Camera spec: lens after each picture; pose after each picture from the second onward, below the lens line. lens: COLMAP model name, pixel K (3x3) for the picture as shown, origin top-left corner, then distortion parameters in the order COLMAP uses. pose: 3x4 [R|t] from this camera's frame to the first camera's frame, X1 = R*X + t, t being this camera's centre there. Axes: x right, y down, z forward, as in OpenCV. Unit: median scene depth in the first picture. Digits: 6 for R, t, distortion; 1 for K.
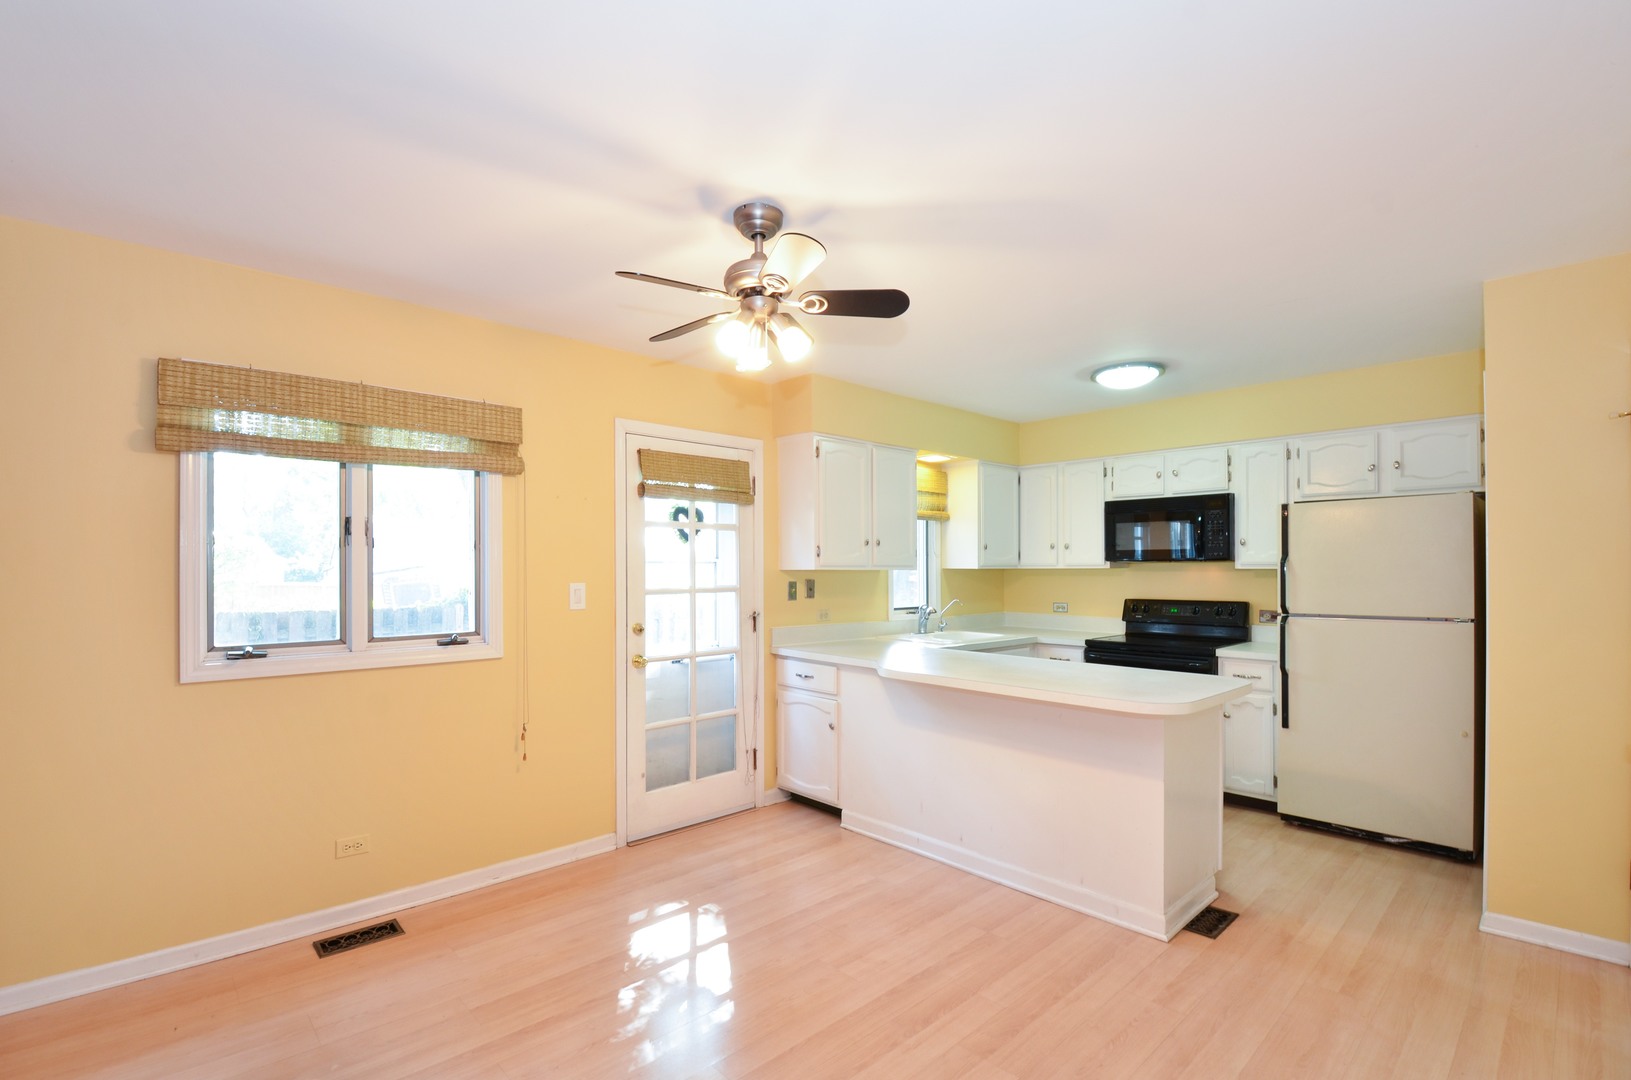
lens RADIAL K [[719.2, 0, 808.5], [0, 719.2, 563.6], [0, 0, 1]] dist [0.001950, 0.000088]
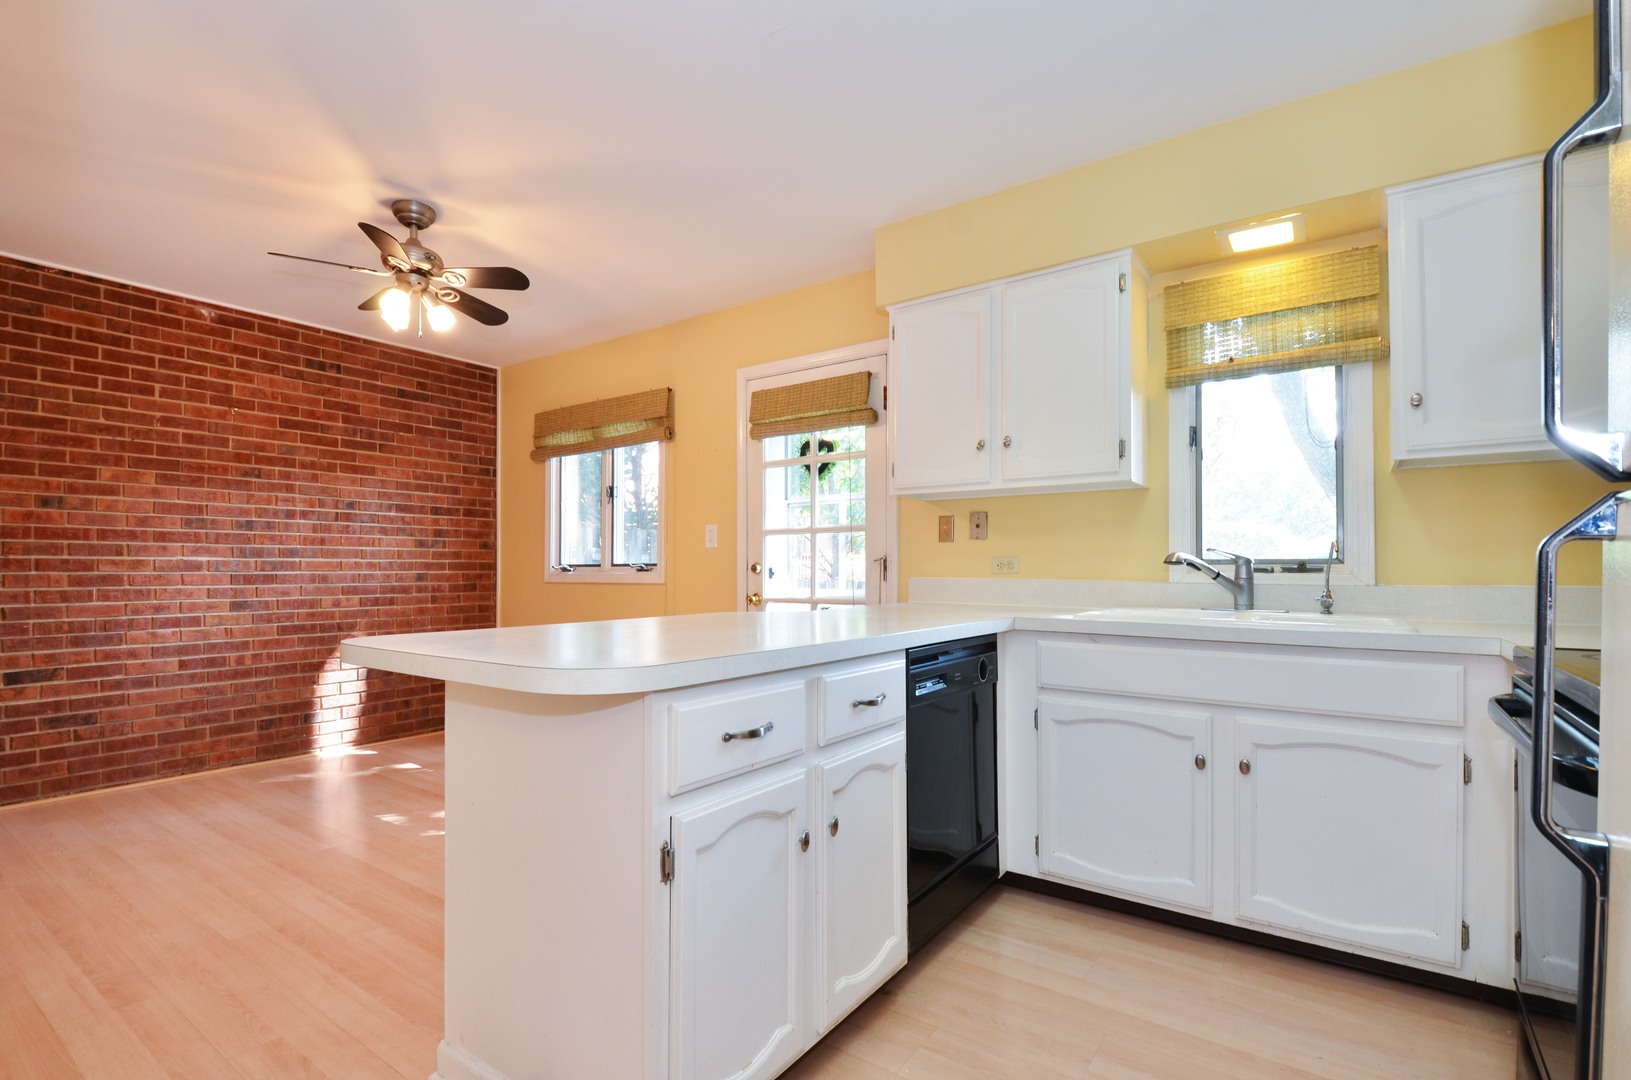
lens RADIAL K [[780.1, 0, 809.1], [0, 780.1, 548.2], [0, 0, 1]] dist [0.021494, -0.000249]
pose [[0.189028, -0.026302, -0.981619, 0.853940], [0.009825, 0.999642, -0.024893, 0.089595], [0.981923, -0.004938, 0.189218, 0.854188]]
